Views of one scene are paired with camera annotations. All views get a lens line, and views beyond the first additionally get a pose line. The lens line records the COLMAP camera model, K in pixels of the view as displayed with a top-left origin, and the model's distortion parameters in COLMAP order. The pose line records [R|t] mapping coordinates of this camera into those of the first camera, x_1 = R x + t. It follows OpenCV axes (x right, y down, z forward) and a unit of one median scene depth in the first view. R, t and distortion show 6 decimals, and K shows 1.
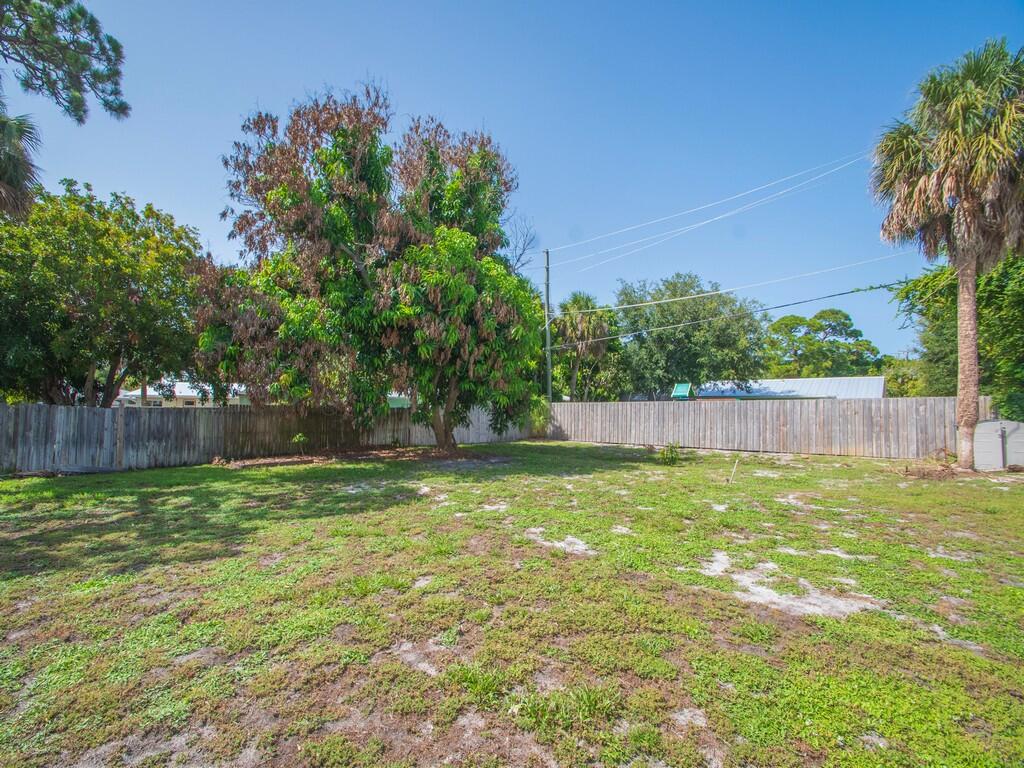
lens RADIAL K [[446.1, 0, 486.5], [0, 446.1, 394.3], [0, 0, 1]] dist [0.019235, -0.017018]
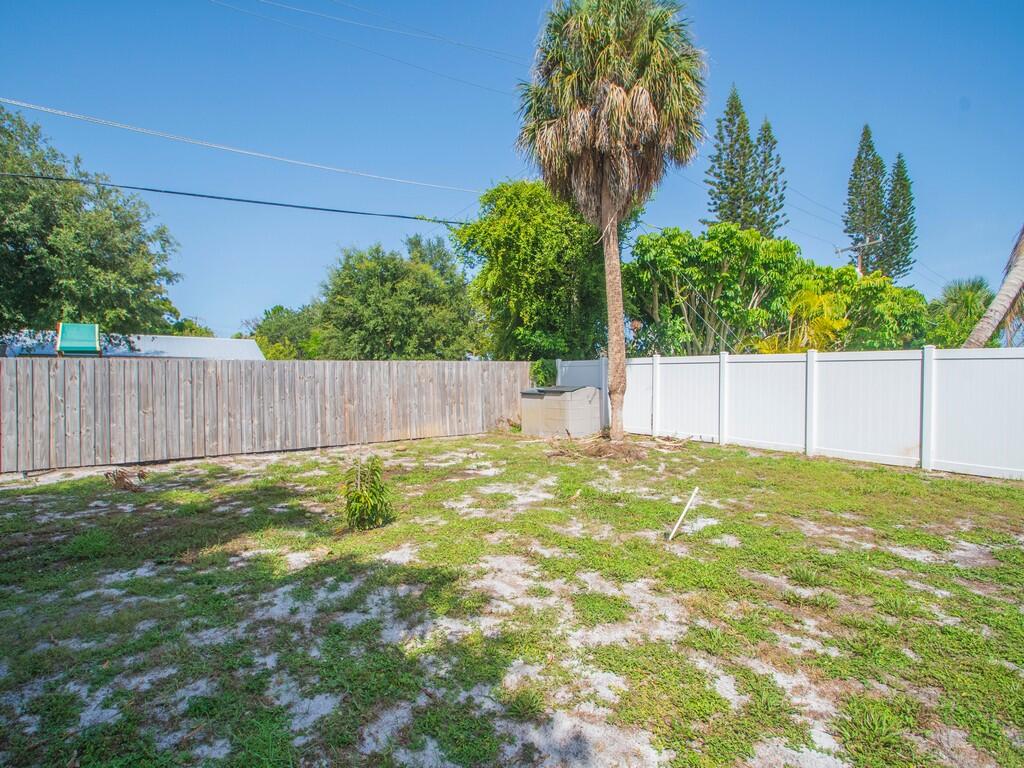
lens RADIAL K [[499.6, 0, 482.3], [0, 499.6, 388.1], [0, 0, 1]] dist [0.000396, -0.012808]
pose [[0.217826, -0.025476, 0.975655, 0.025425], [-0.028274, 0.999075, 0.032400, 0.024538], [-0.975578, -0.034643, 0.216904, 0.720876]]
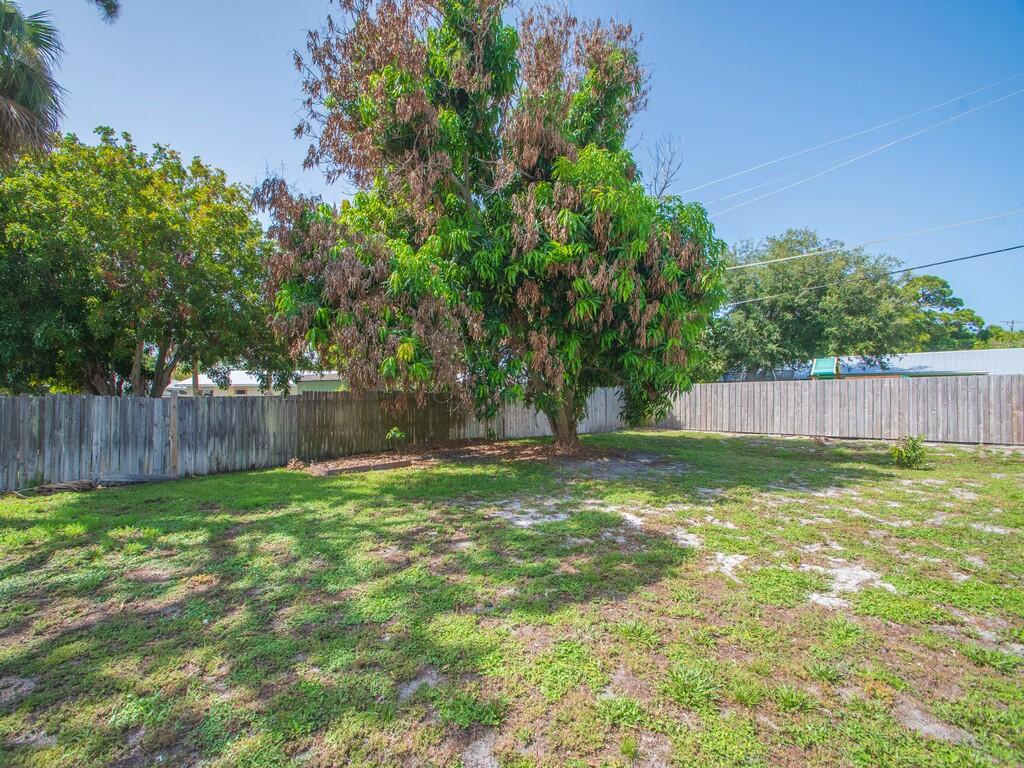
lens RADIAL K [[447.9, 0, 488.6], [0, 447.9, 389.2], [0, 0, 1]] dist [0.022296, -0.017861]
pose [[0.997336, -0.015451, -0.071283, -0.175532], [0.016985, 0.999636, 0.020965, 0.007185], [0.070933, -0.022120, 0.997236, 0.212616]]
